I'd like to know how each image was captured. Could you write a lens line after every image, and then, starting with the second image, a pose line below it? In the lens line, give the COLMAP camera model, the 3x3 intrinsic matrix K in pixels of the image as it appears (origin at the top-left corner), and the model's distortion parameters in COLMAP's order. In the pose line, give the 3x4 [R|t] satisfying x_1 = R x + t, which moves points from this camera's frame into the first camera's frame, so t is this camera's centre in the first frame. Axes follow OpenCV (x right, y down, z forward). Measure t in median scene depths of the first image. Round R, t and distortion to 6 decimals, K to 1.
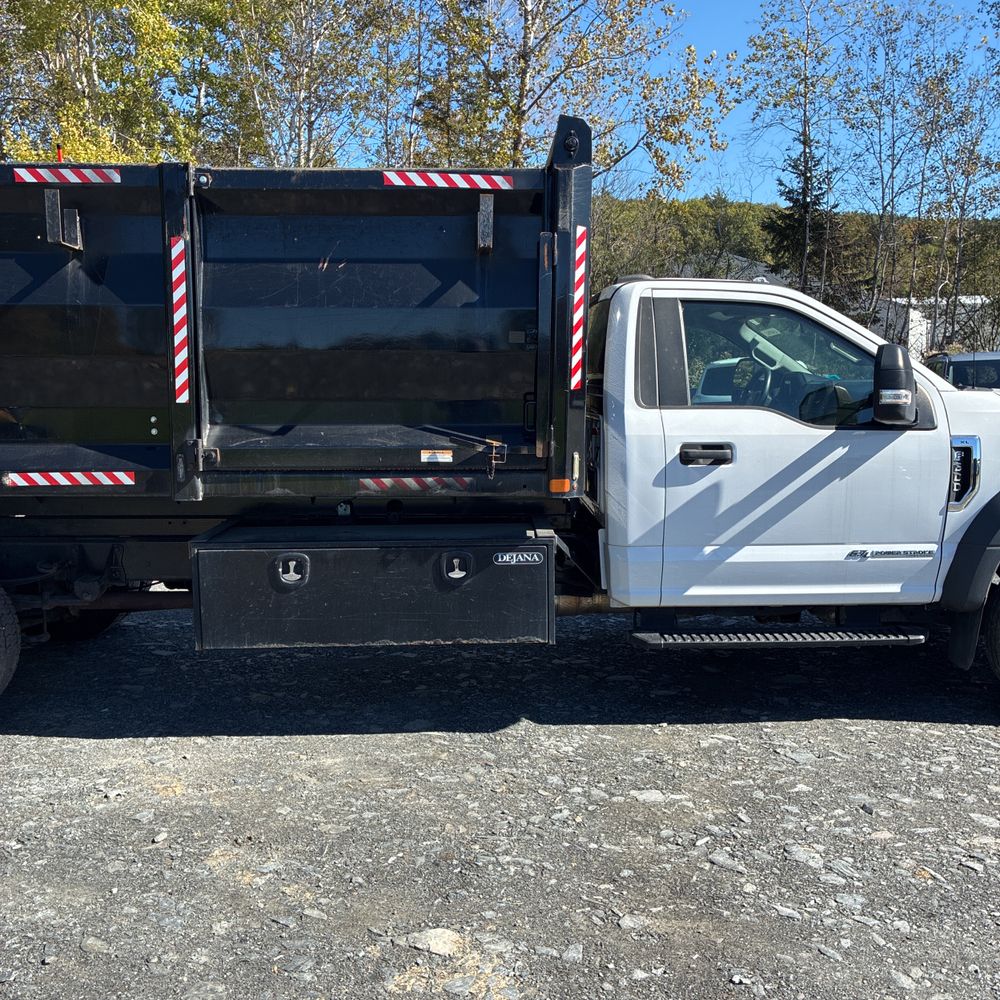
lens RADIAL K [[1013.9, 0, 511.2], [0, 1013.9, 493.8], [0, 0, 1]] dist [0.019333, 0.000000]
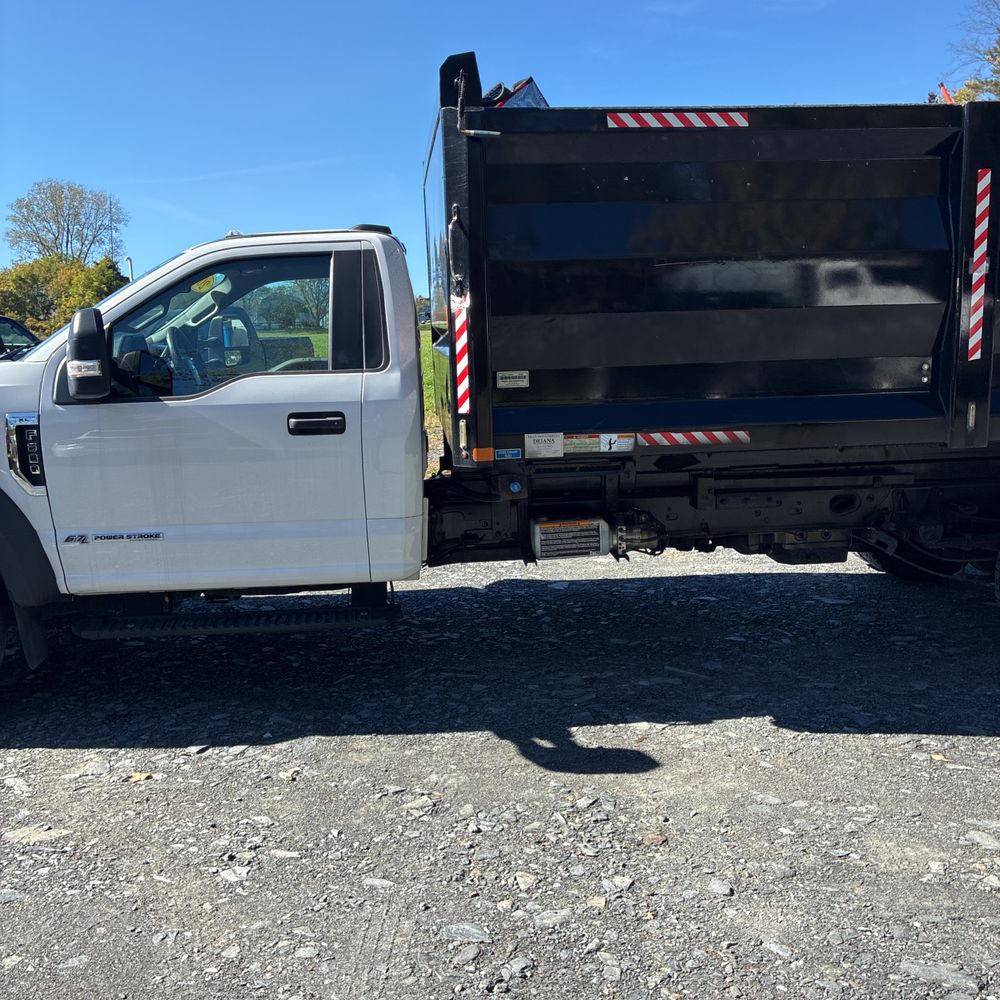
lens RADIAL K [[1013.9, 0, 490.5], [0, 1013.9, 501.5], [0, 0, 1]] dist [0.019333, 0.000000]
pose [[-0.998229, 0.034083, -0.048752, 0.069109], [0.018918, 0.958925, 0.283029, -0.288084], [0.056396, 0.281605, -0.957872, 2.432887]]
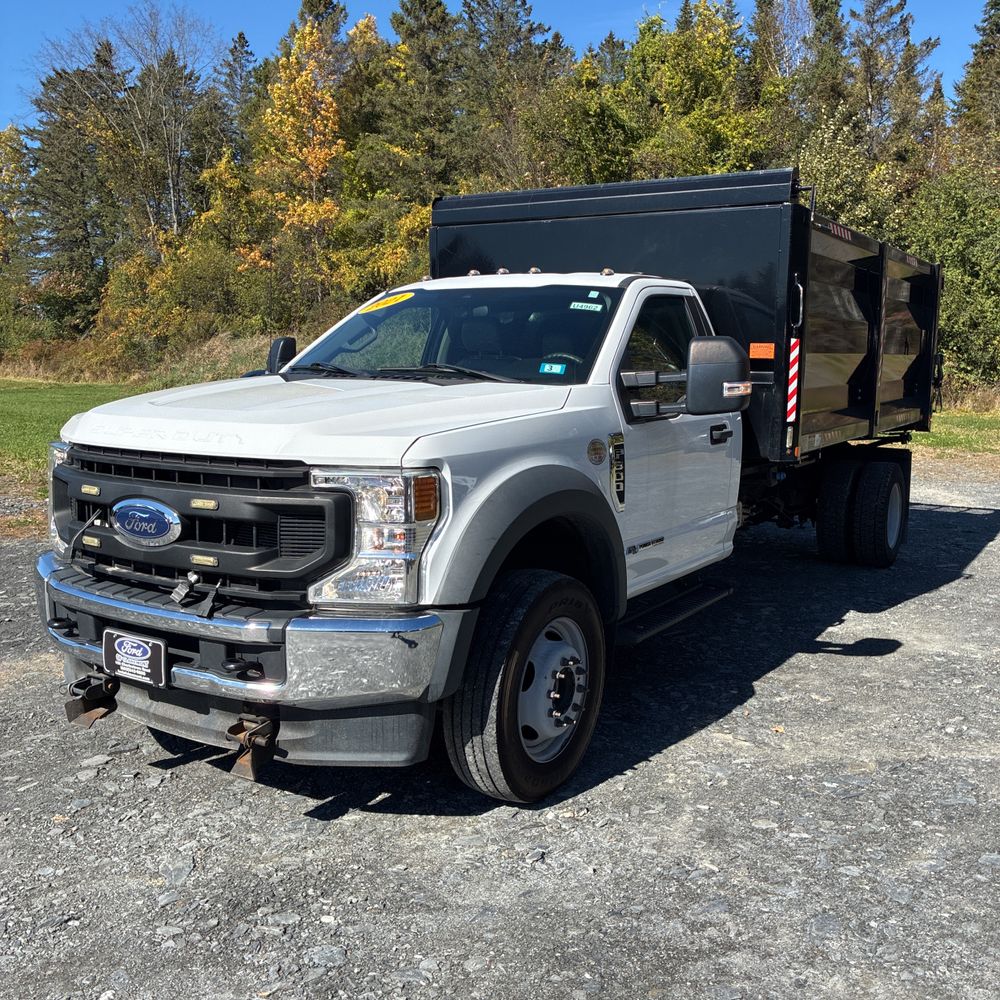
lens RADIAL K [[1013.9, 0, 509.8], [0, 1013.9, 504.1], [0, 0, 1]] dist [0.019333, 0.000000]
pose [[-0.560541, 0.113516, -0.820310, 1.298749], [-0.104467, 0.972954, 0.206025, -0.230950], [0.821511, 0.201181, -0.533522, 1.935896]]
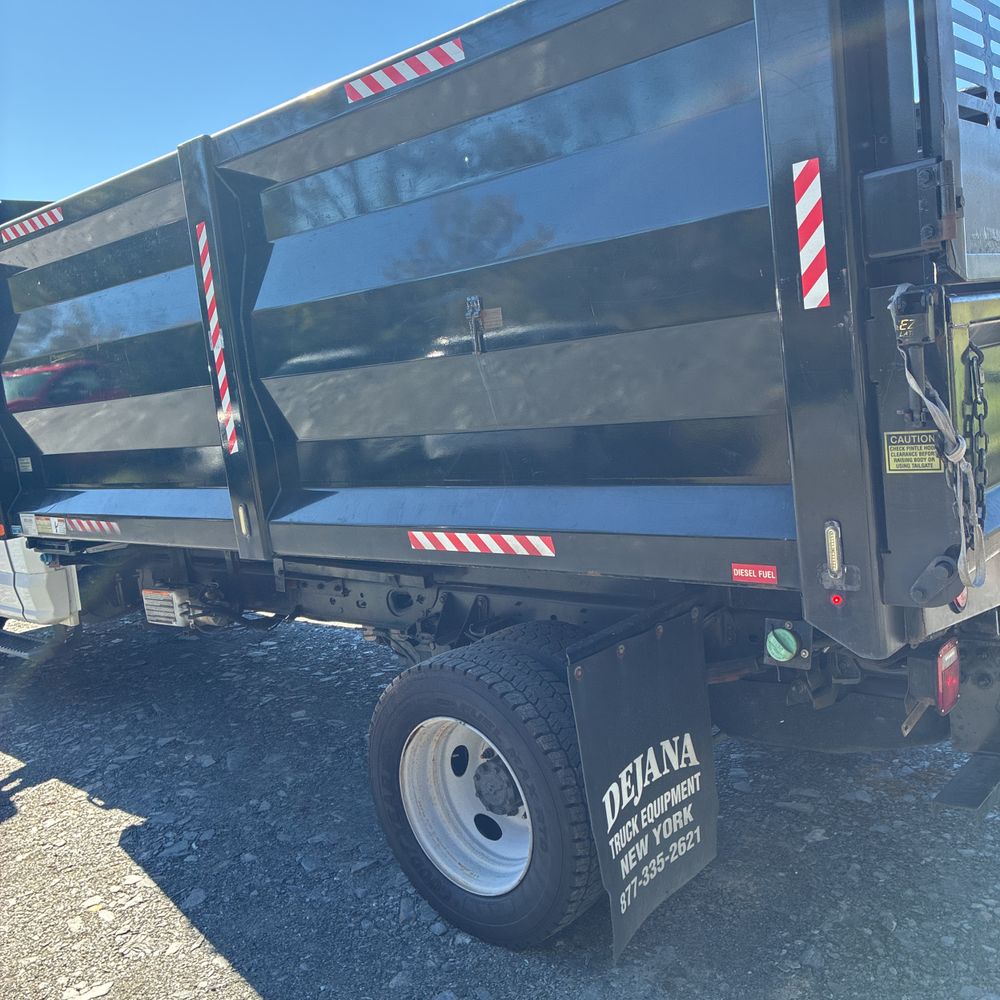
lens RADIAL K [[1013.9, 0, 502.6], [0, 1013.9, 496.4], [0, 0, 1]] dist [0.019333, 0.000000]
pose [[-0.713931, -0.011068, 0.700128, -1.123106], [0.190327, 0.959163, 0.209243, -0.228107], [-0.673853, 0.282638, -0.682670, 1.908392]]
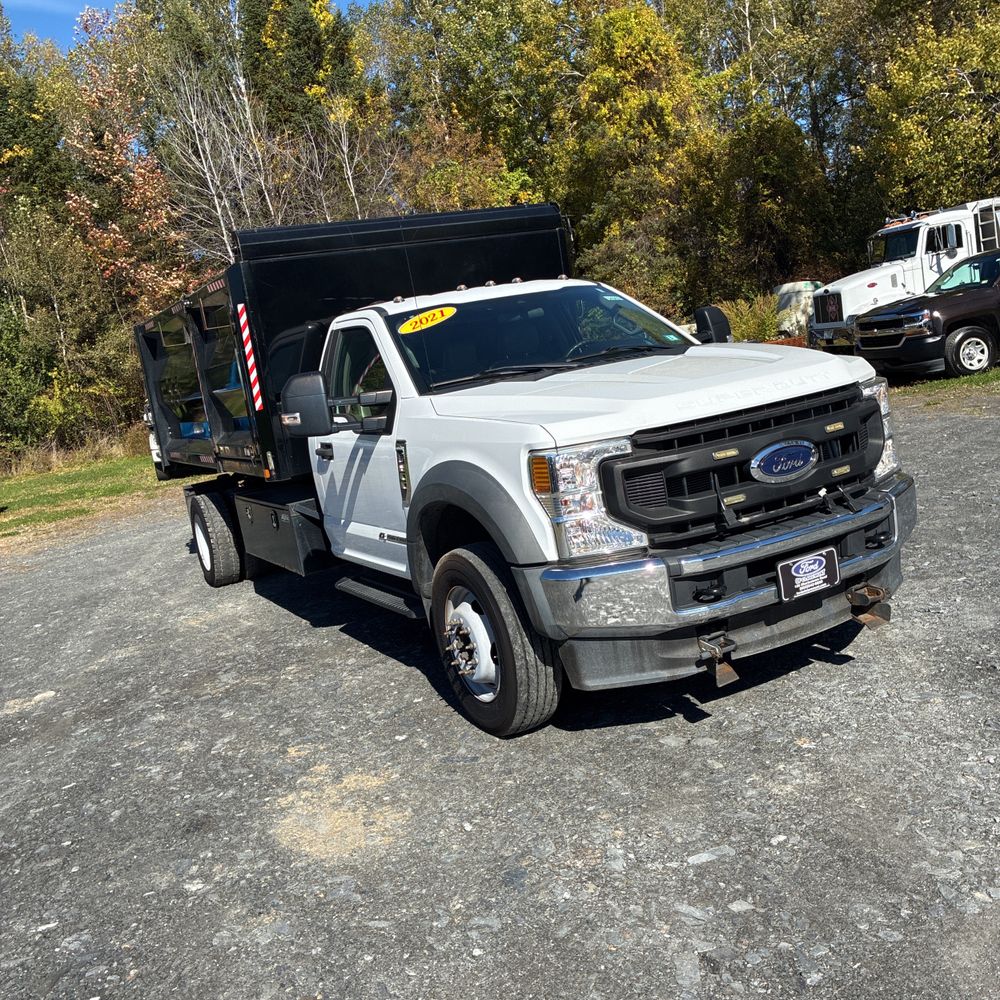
lens RADIAL K [[1013.9, 0, 495.6], [0, 1013.9, 503.9], [0, 0, 1]] dist [0.019333, 0.000000]
pose [[0.423942, 0.070884, -0.902911, 1.544663], [0.059809, 0.992565, 0.106004, -0.101837], [0.903712, -0.098942, 0.416550, 0.653841]]
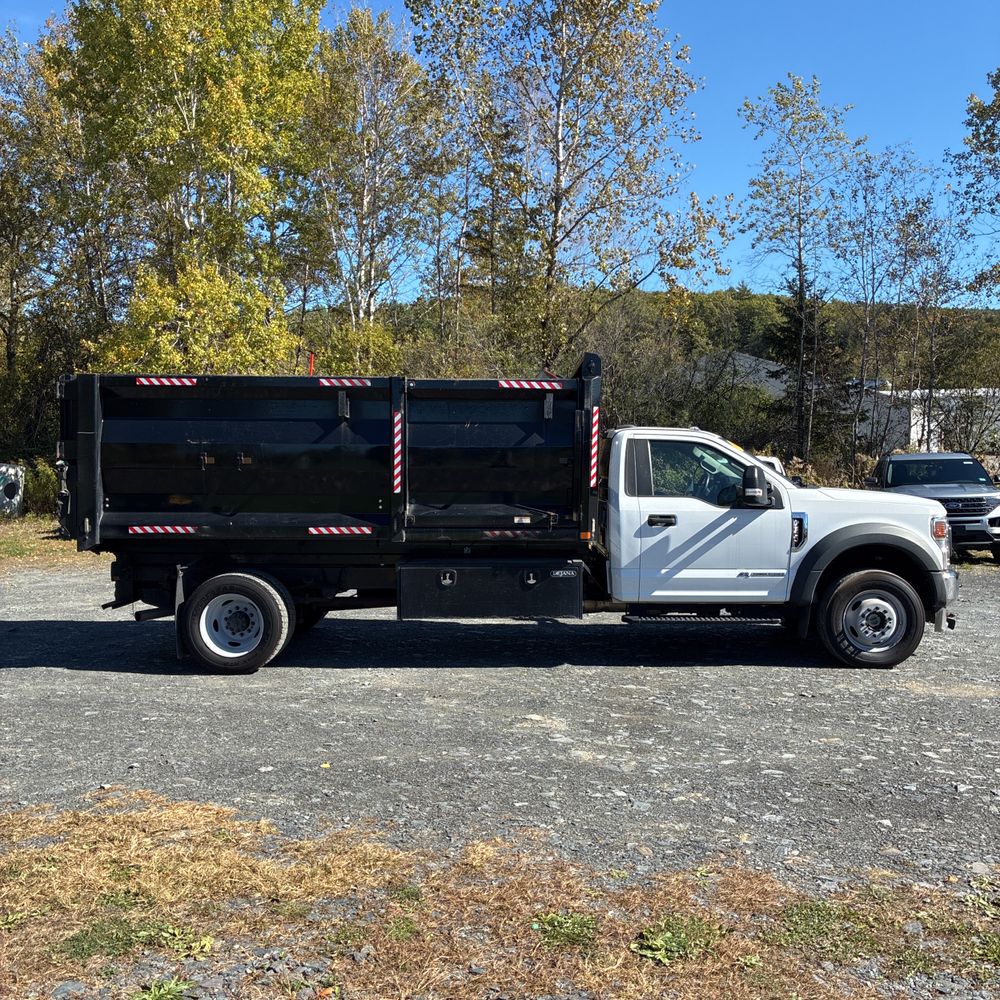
lens RADIAL K [[1013.9, 0, 509.3], [0, 1013.9, 491.0], [0, 0, 1]] dist [0.019333, 0.000000]
pose [[0.999561, 0.005285, -0.029150, -0.041383], [-0.007786, 0.996235, -0.086348, 0.074479], [0.028584, 0.086537, 0.995839, -0.943973]]
